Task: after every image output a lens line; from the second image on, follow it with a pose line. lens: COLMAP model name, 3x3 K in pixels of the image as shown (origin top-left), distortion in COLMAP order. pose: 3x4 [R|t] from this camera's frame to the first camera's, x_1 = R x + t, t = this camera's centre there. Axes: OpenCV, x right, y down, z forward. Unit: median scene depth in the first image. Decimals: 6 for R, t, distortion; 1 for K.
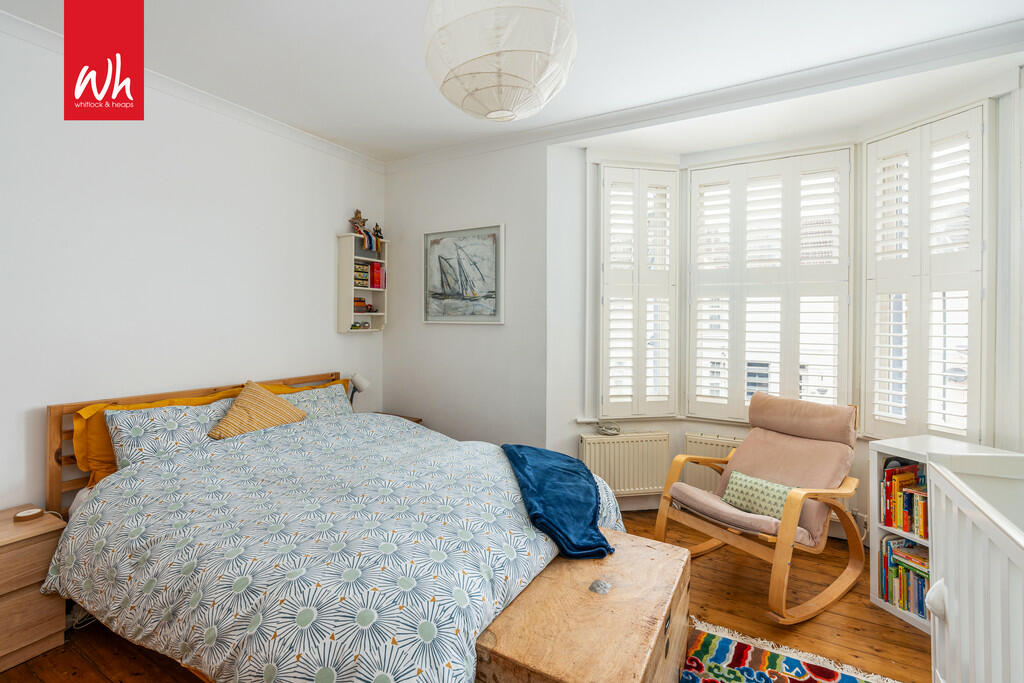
lens RADIAL K [[470.5, 0, 507.7], [0, 470.5, 317.1], [0, 0, 1]] dist [-0.011462, 0.000029]
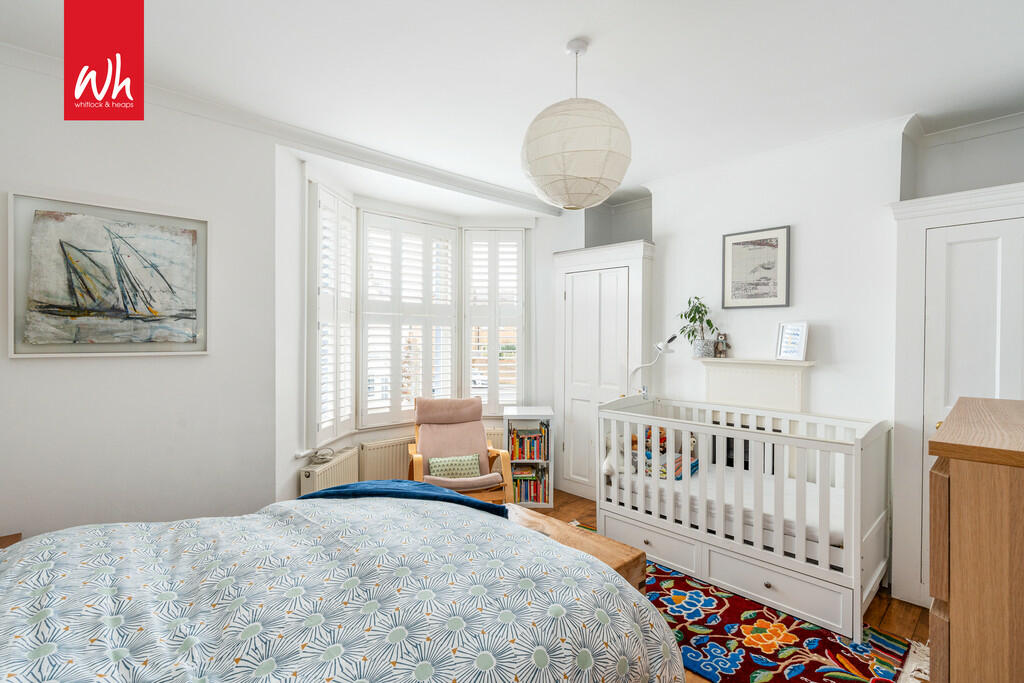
lens RADIAL K [[470.5, 0, 511.6], [0, 470.5, 338.0], [0, 0, 1]] dist [-0.011462, 0.000029]
pose [[0.291995, -0.007829, 0.956388, -0.574835], [-0.001702, 0.999961, 0.008705, -0.017747], [-0.956418, -0.004170, 0.291970, 0.318196]]
